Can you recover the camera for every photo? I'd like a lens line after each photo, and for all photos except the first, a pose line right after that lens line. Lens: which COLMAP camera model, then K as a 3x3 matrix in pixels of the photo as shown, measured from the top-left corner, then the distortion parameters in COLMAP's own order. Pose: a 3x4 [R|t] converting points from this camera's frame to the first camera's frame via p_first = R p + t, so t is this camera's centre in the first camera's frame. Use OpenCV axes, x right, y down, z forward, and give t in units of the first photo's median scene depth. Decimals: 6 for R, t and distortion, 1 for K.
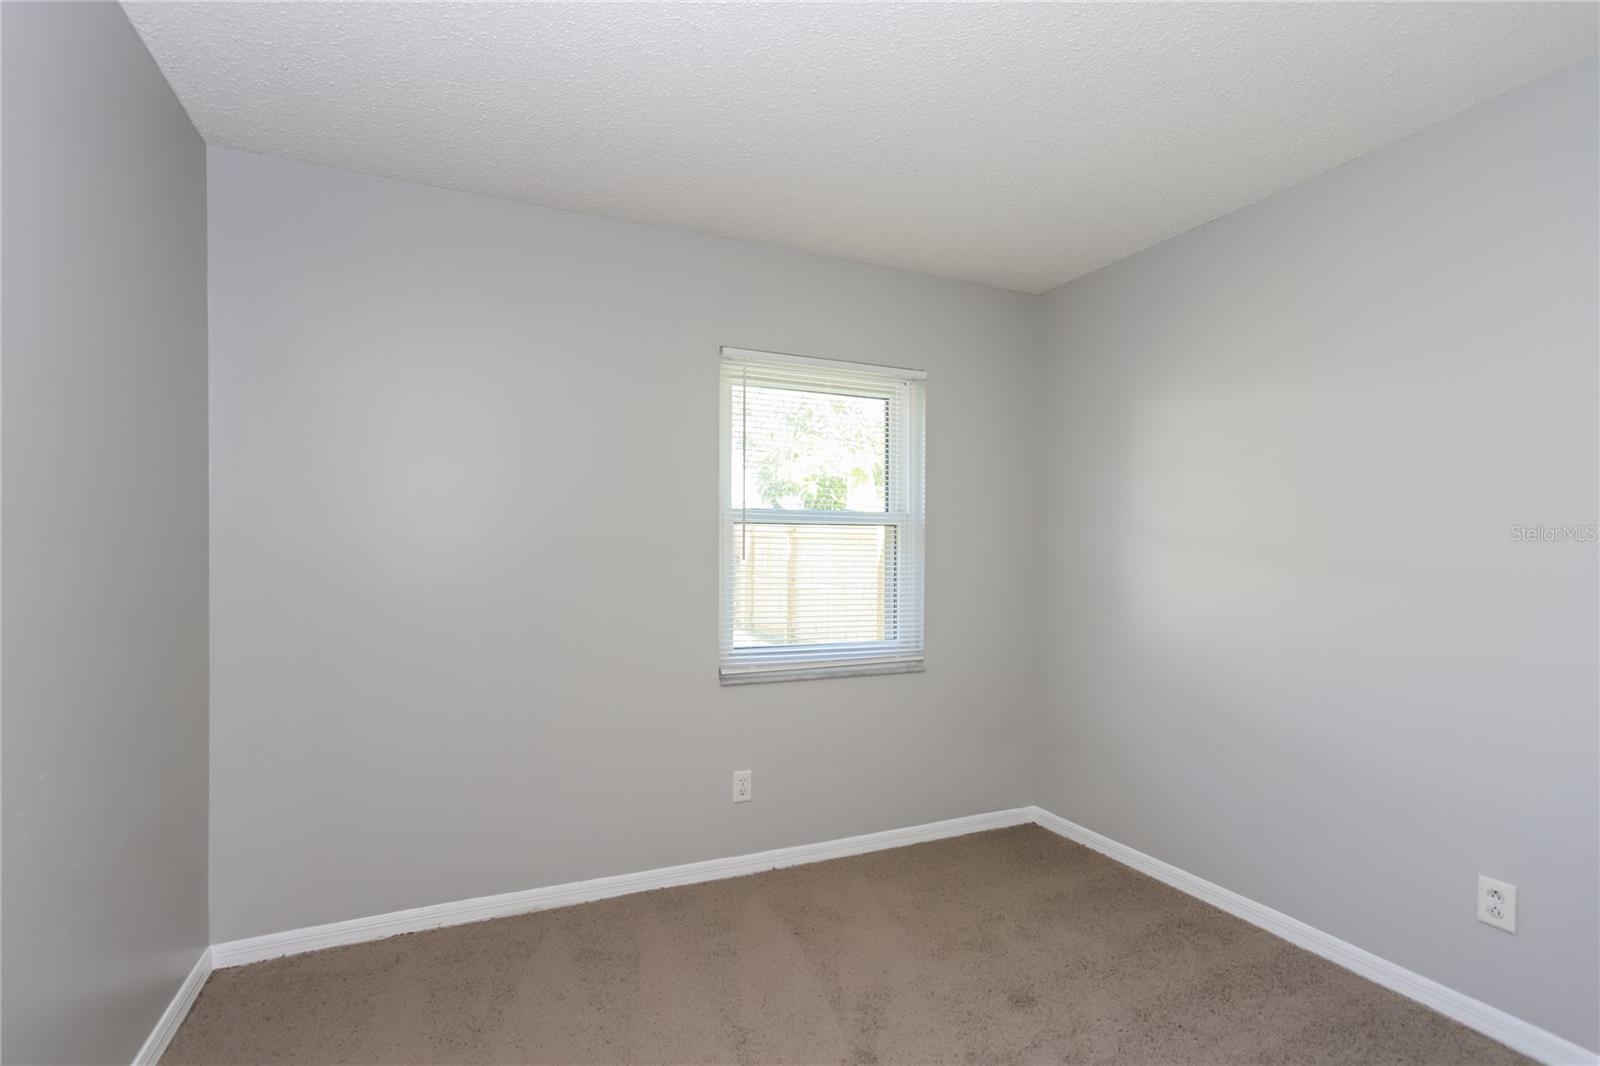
lens RADIAL K [[722.7, 0, 776.0], [0, 722.7, 569.0], [0, 0, 1]] dist [-0.000868, 0.000644]
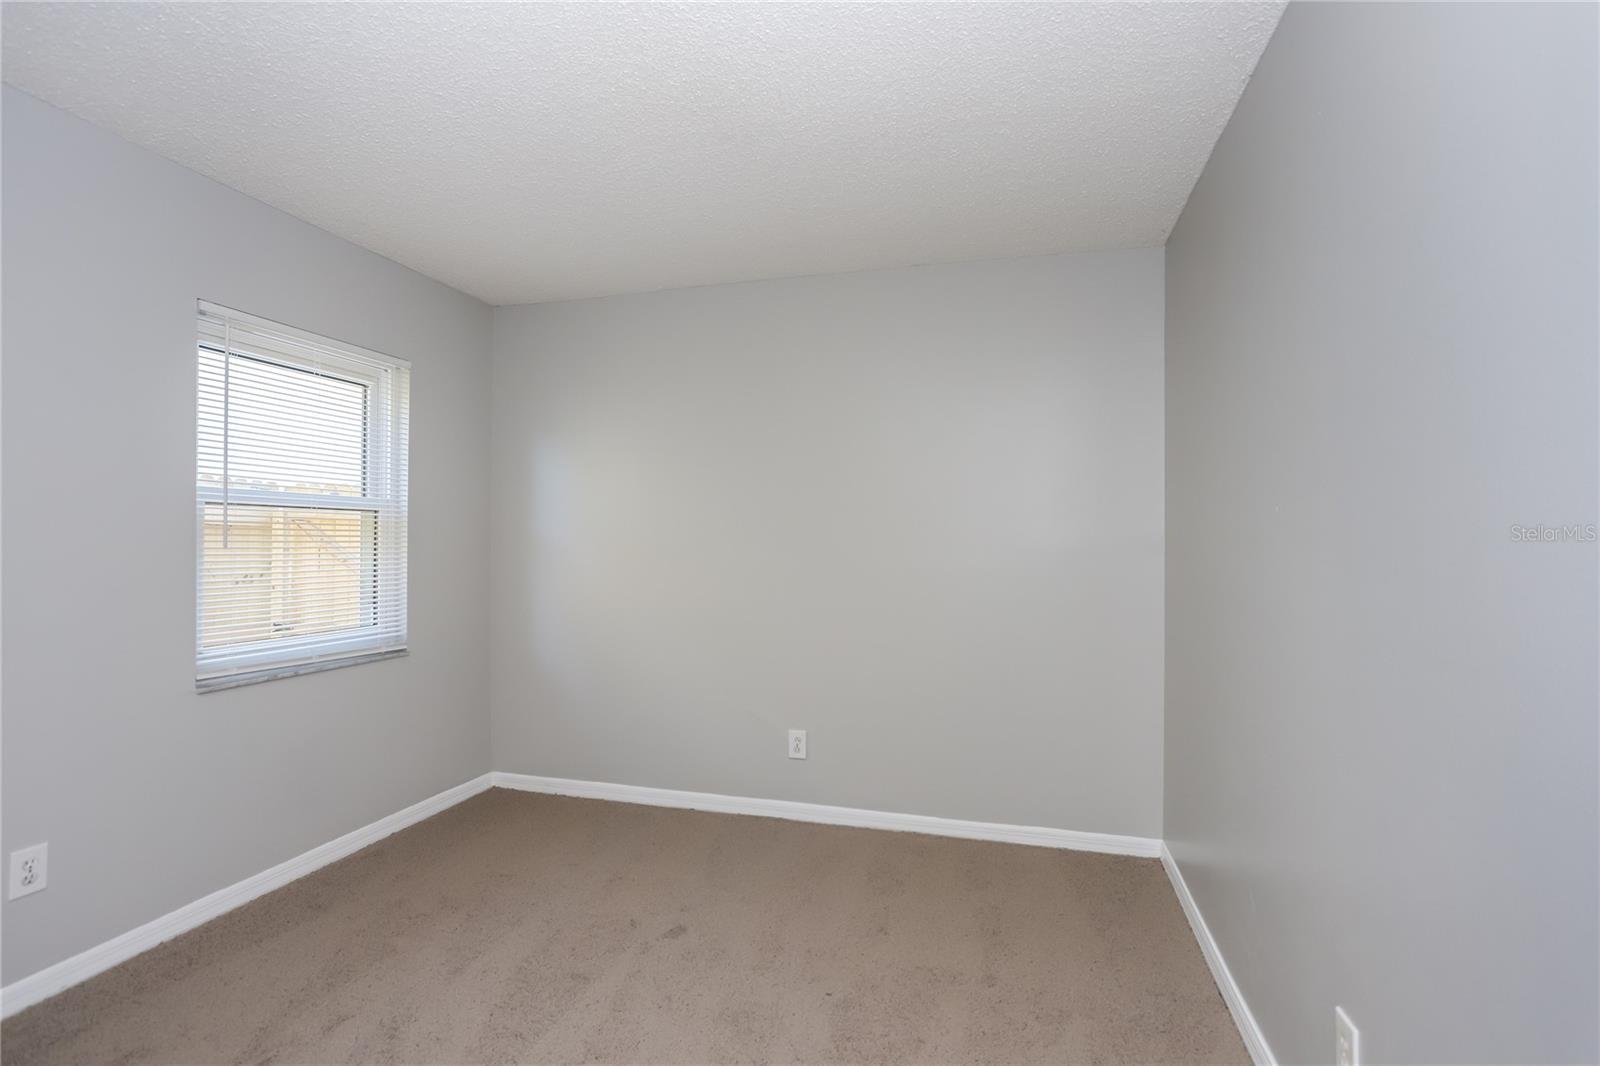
lens RADIAL K [[807.3, 0, 801.1], [0, 807.3, 534.0], [0, 0, 1]] dist [0.002941, 0.000411]
pose [[0.620980, 0.002880, 0.783821, -0.344971], [0.018947, 0.999646, -0.018683, 0.003035], [-0.783597, 0.026453, 0.620706, -0.140271]]
